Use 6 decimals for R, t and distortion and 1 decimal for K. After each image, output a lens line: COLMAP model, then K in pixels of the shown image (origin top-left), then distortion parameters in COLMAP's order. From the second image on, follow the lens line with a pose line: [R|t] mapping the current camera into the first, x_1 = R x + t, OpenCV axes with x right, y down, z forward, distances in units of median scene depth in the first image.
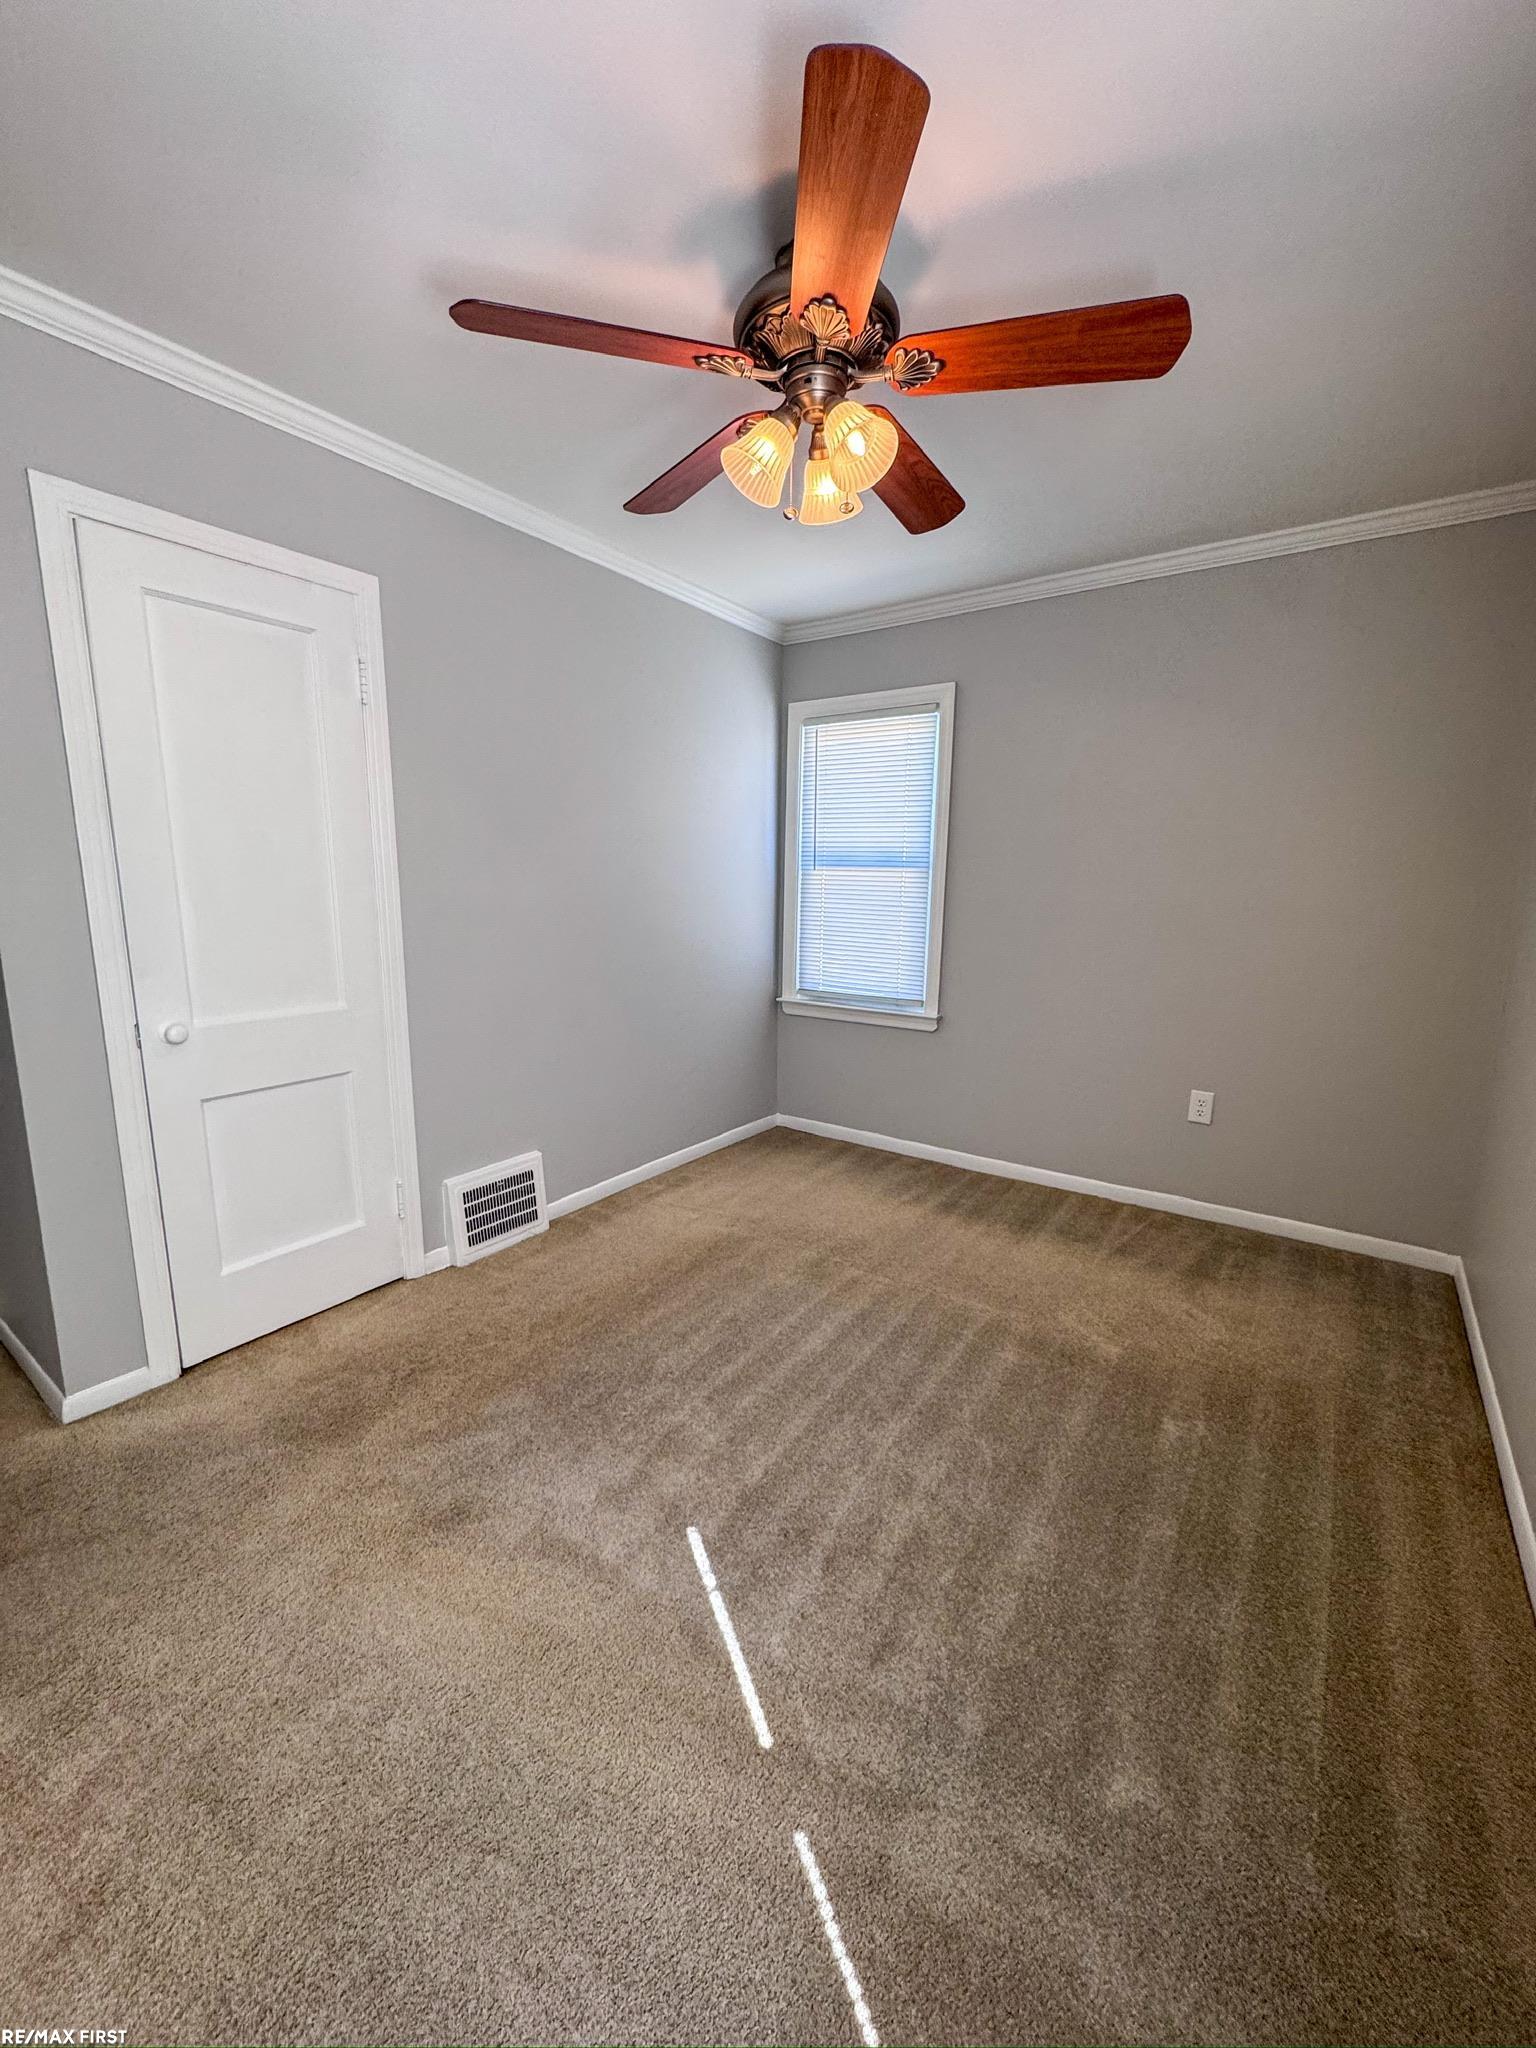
lens RADIAL K [[816.8, 0, 769.6], [0, 816.8, 1023.5], [0, 0, 1]] dist [-0.004092, 0.000233]
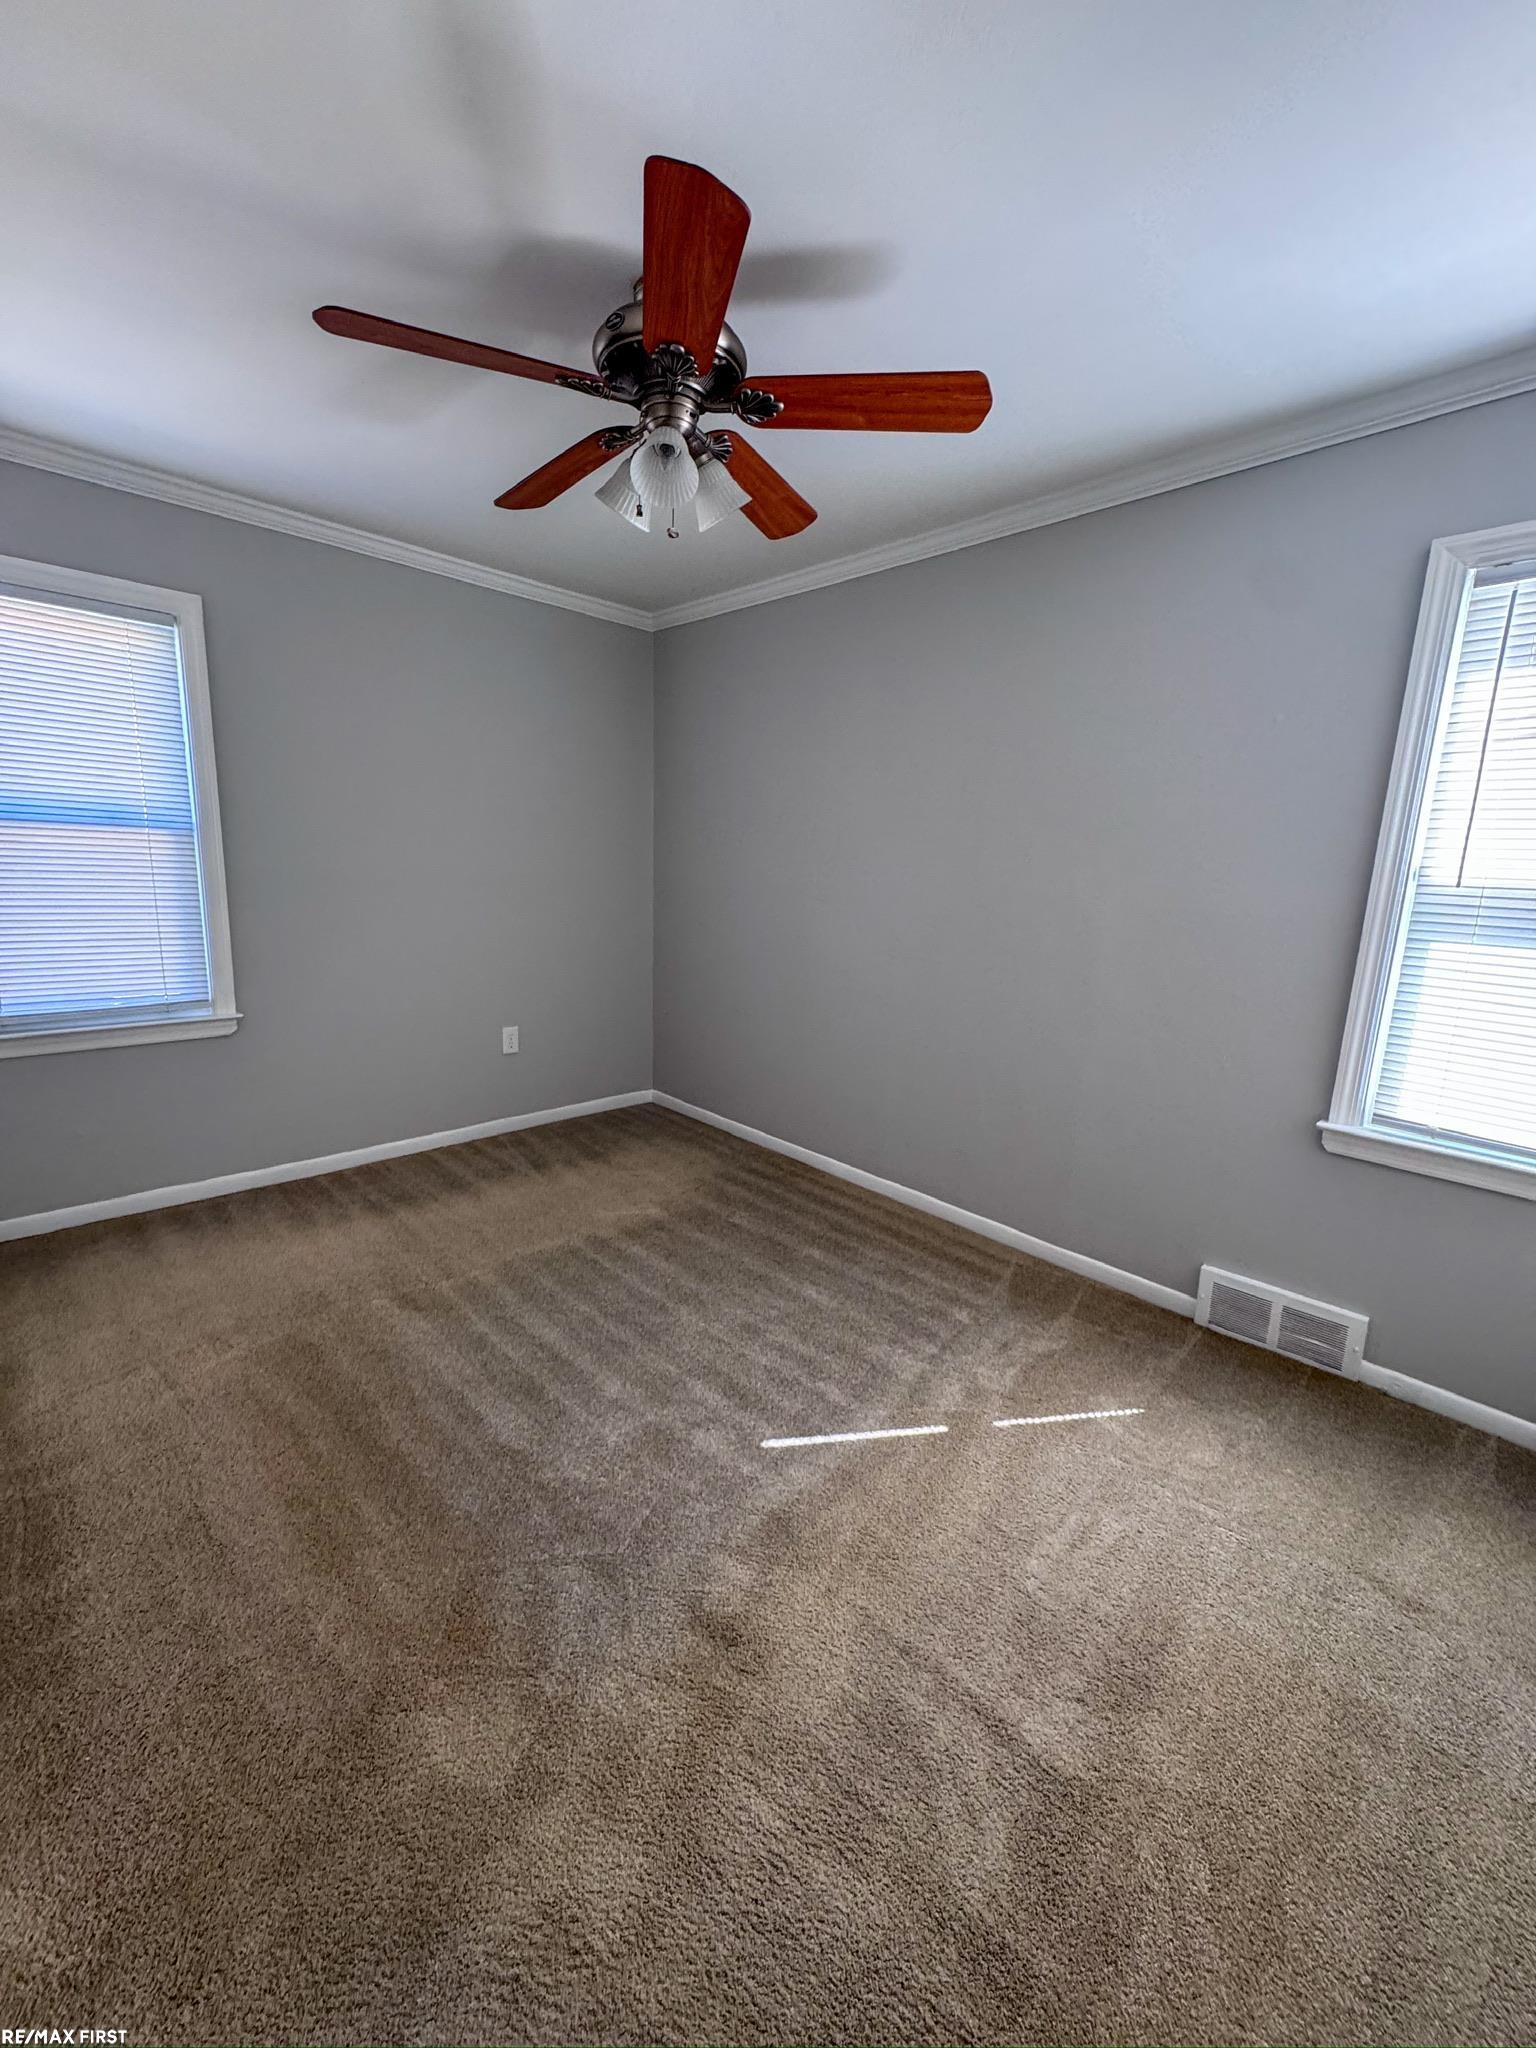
lens RADIAL K [[816.8, 0, 767.4], [0, 816.8, 1024.8], [0, 0, 1]] dist [-0.004092, 0.000233]
pose [[0.176201, -0.197398, 0.964358, -0.585910], [0.136905, 0.975079, 0.174579, -0.082404], [-0.974787, 0.101264, 0.198835, 0.385370]]
